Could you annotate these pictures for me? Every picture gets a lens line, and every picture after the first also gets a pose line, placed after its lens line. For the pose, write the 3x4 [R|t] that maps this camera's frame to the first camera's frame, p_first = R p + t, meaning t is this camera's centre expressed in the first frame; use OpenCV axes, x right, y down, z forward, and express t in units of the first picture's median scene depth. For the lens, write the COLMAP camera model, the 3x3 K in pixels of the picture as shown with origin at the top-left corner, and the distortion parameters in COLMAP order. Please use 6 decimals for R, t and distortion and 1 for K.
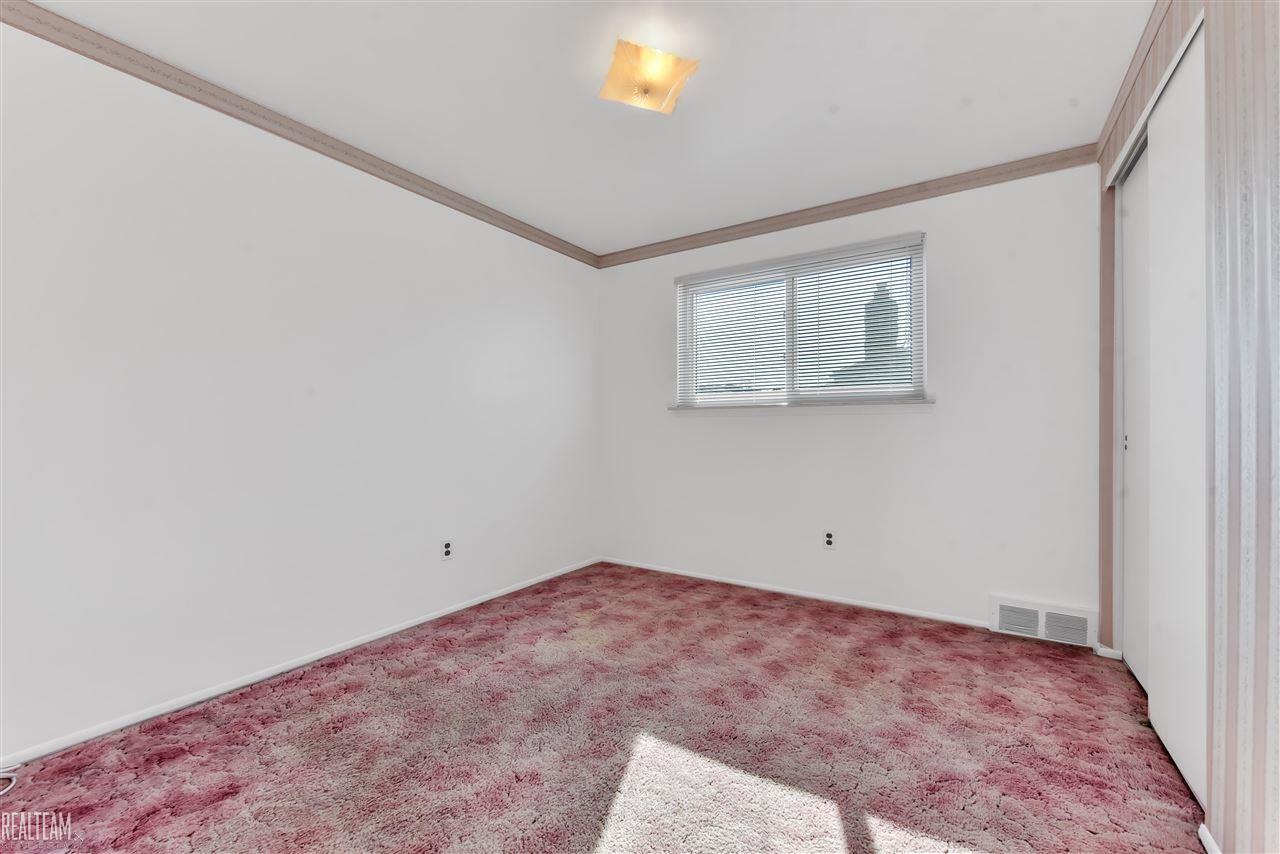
lens RADIAL K [[514.7, 0, 633.3], [0, 514.7, 430.4], [0, 0, 1]] dist [-0.000596, -0.000255]
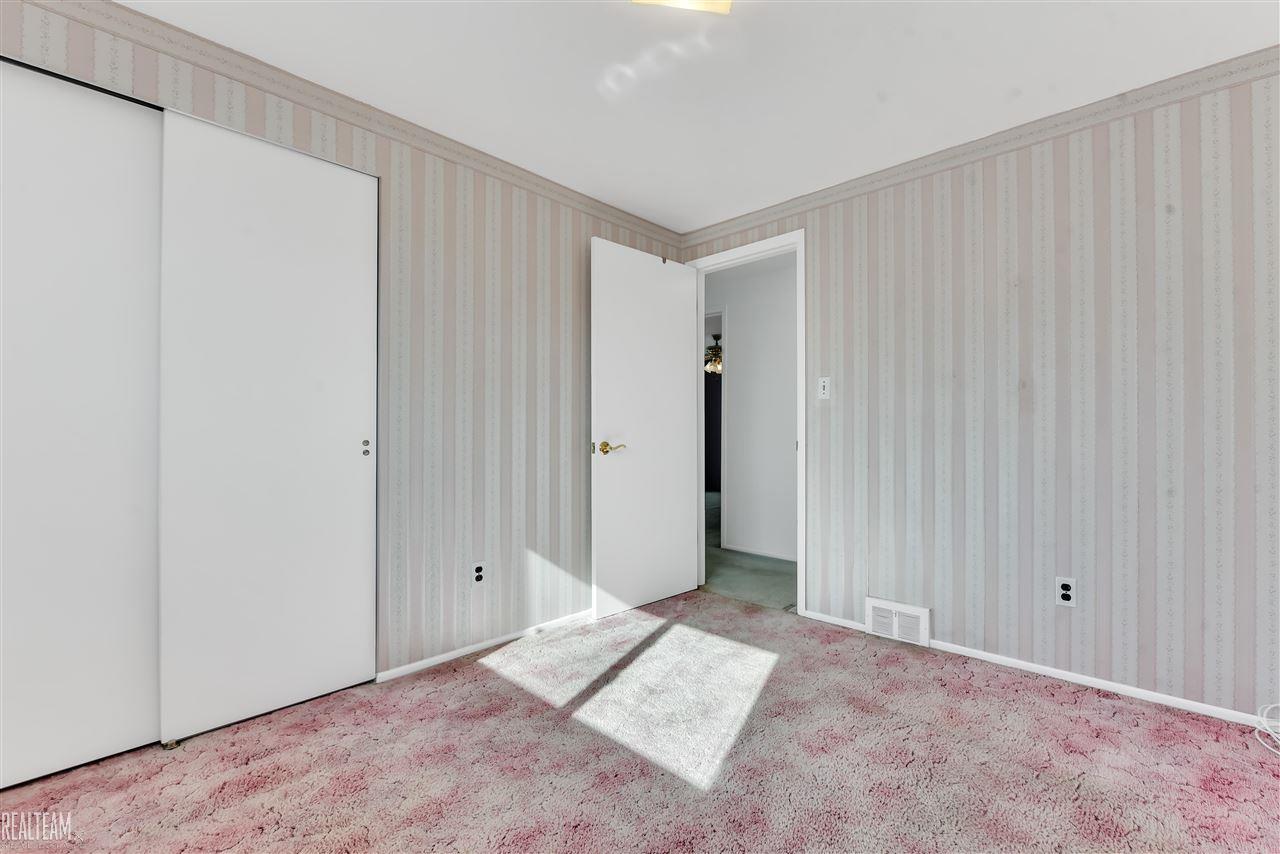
lens RADIAL K [[514.7, 0, 633.3], [0, 514.7, 430.4], [0, 0, 1]] dist [-0.000596, -0.000255]
pose [[-0.968211, 0.006903, 0.250040, -0.089703], [0.006690, 0.999976, -0.001700, -0.012124], [-0.250045, 0.000027, -0.968234, 1.878862]]
